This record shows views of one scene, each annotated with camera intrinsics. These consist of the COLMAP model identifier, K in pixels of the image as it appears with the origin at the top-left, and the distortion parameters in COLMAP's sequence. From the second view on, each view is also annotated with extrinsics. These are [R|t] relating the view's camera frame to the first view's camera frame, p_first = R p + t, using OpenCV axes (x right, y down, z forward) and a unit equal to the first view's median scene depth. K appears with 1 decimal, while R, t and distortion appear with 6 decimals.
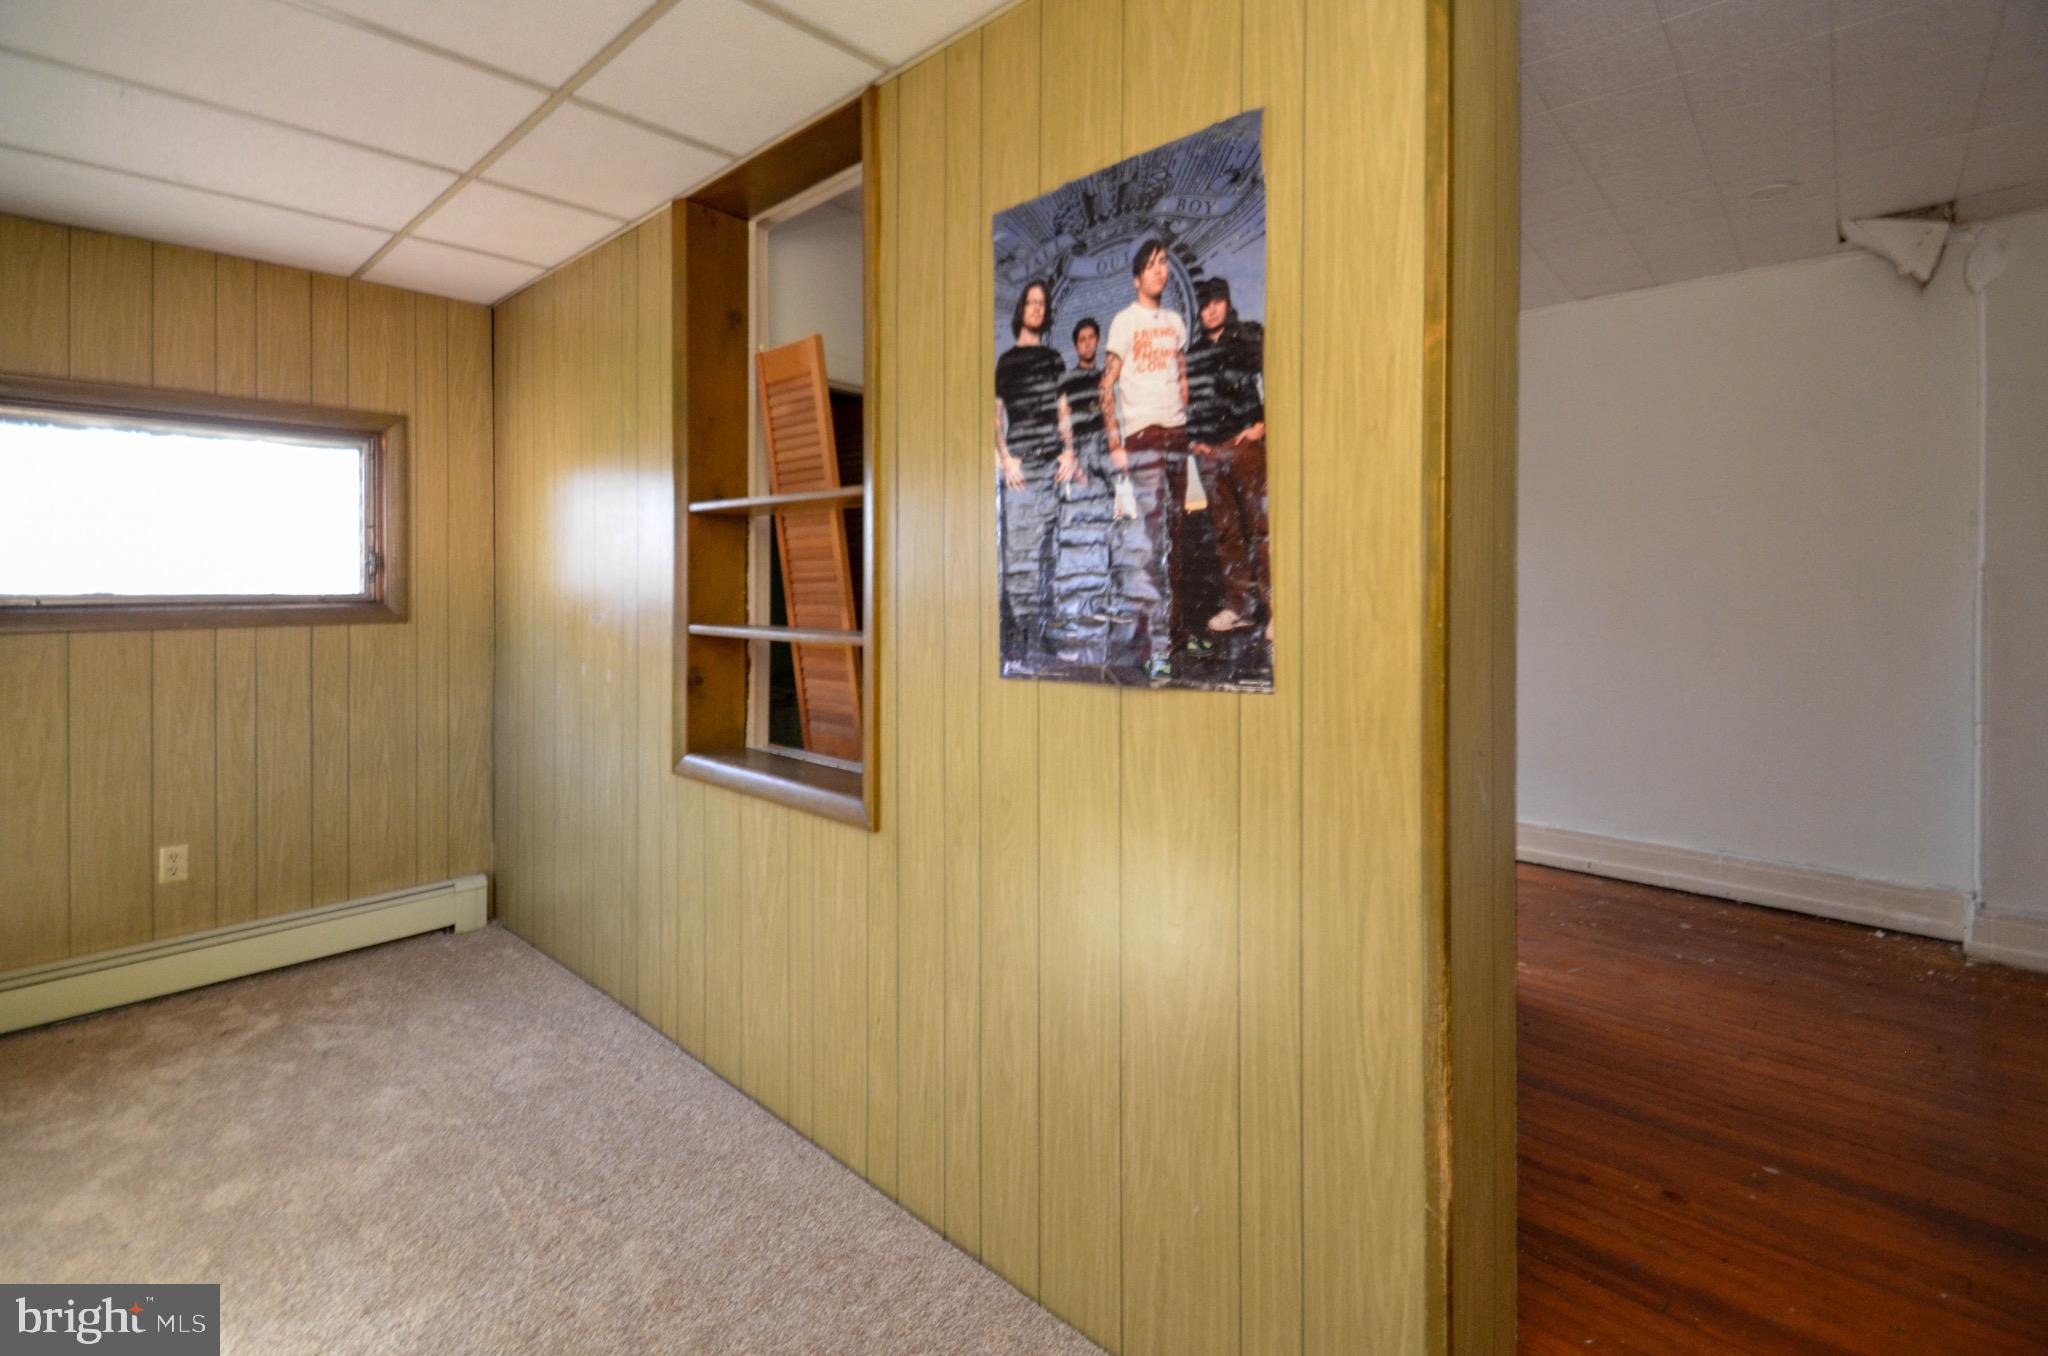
lens RADIAL K [[934.2, 0, 1070.6], [0, 934.2, 581.0], [0, 0, 1]] dist [0.015340, -0.007854]
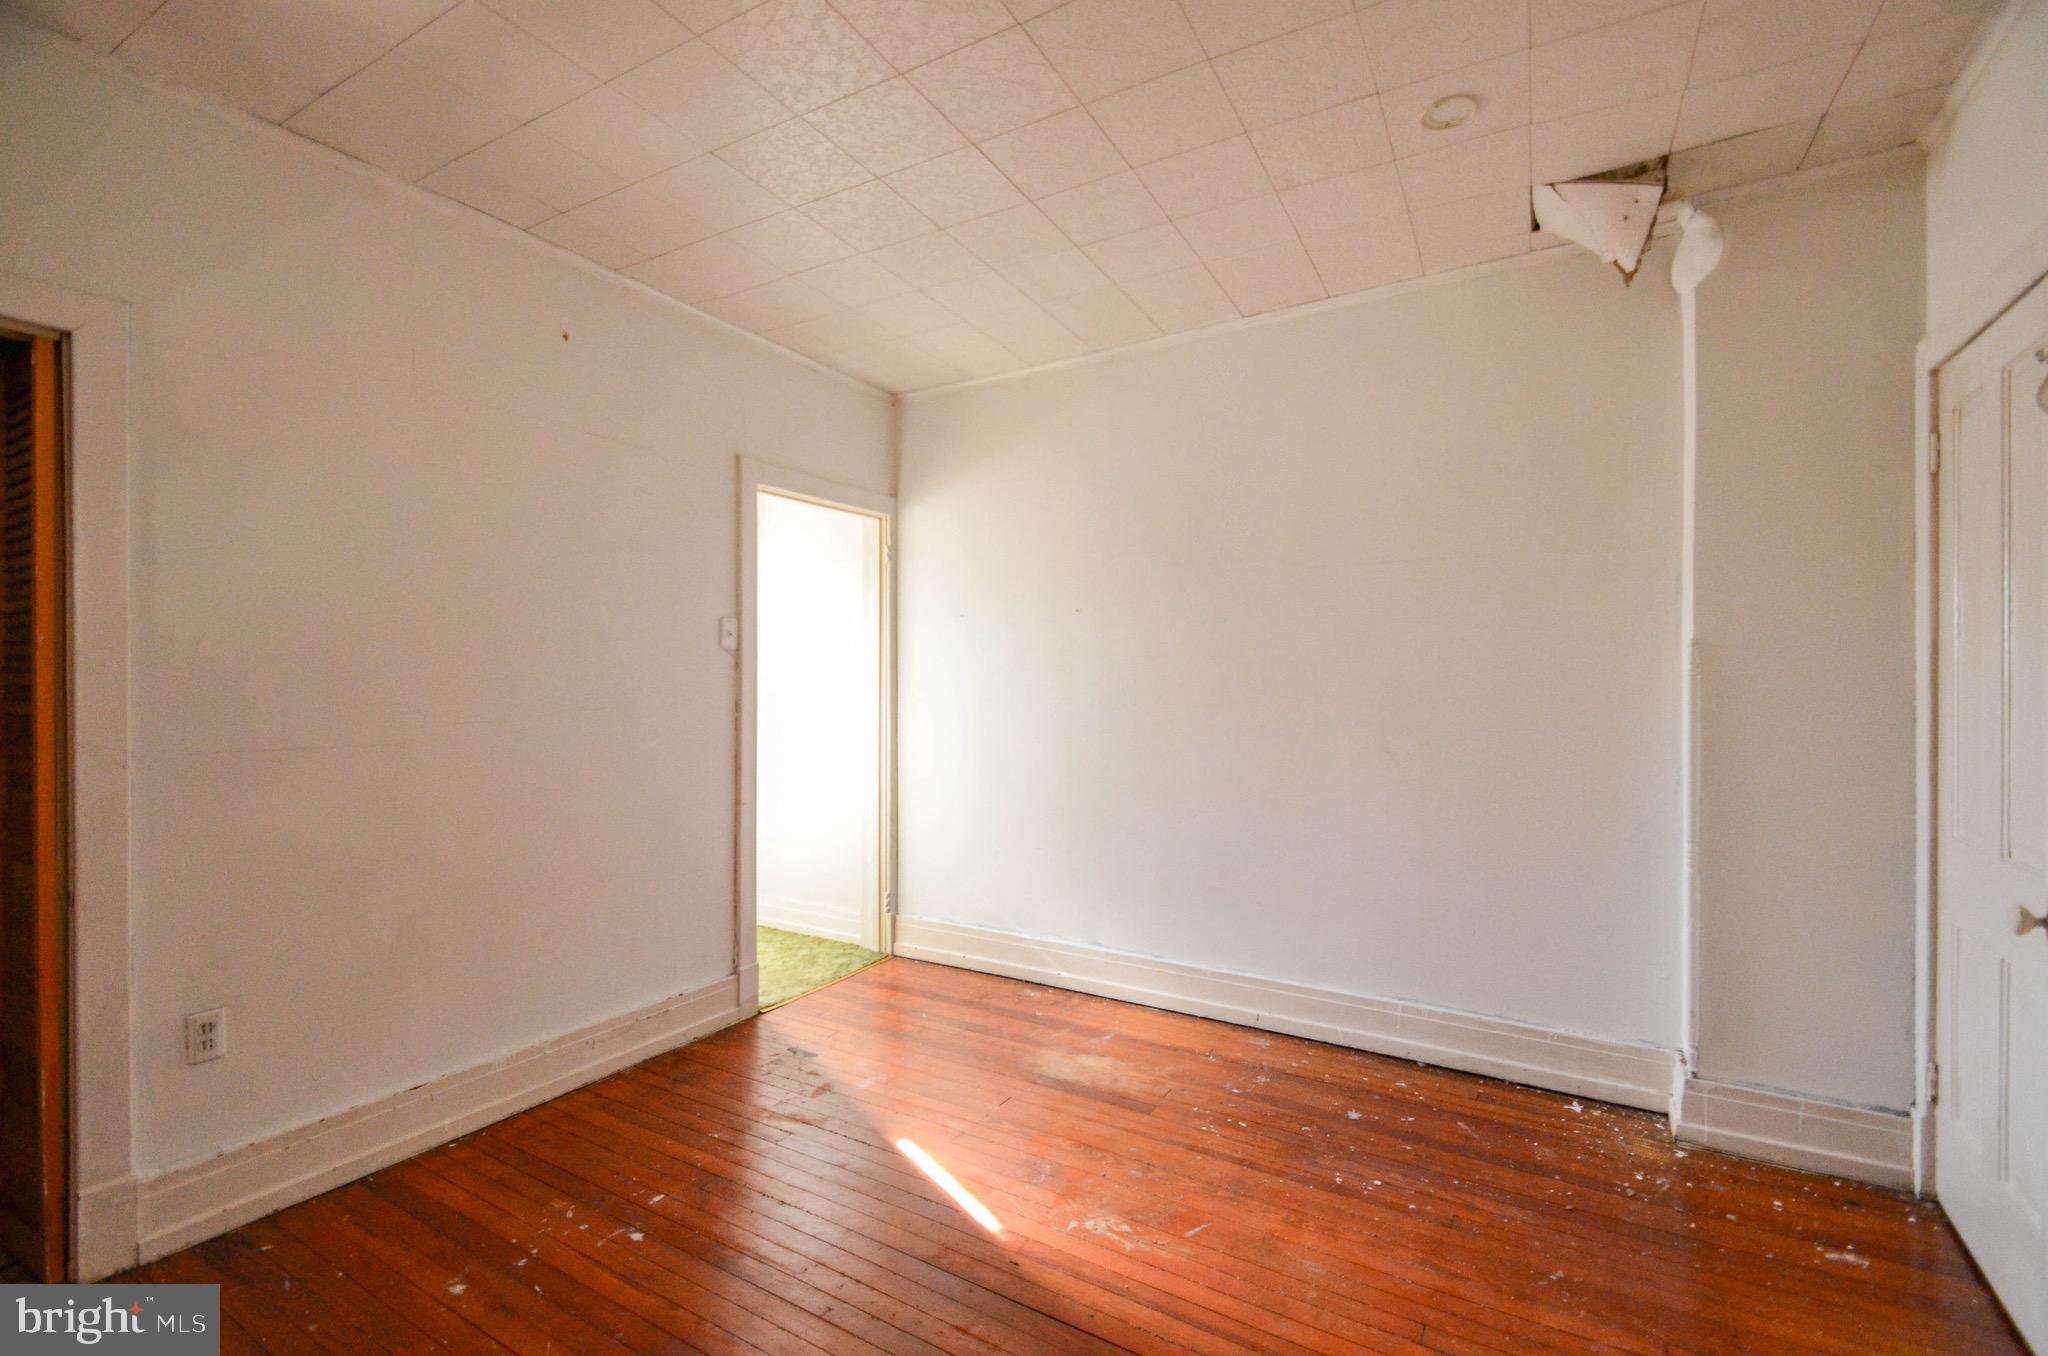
lens RADIAL K [[934.2, 0, 1014.4], [0, 934.2, 682.8], [0, 0, 1]] dist [0.015340, -0.007854]
pose [[0.981787, -0.004221, 0.189936, 0.257135], [0.003216, 0.999979, 0.005600, 0.011790], [-0.189956, -0.004887, 0.981780, 0.328542]]
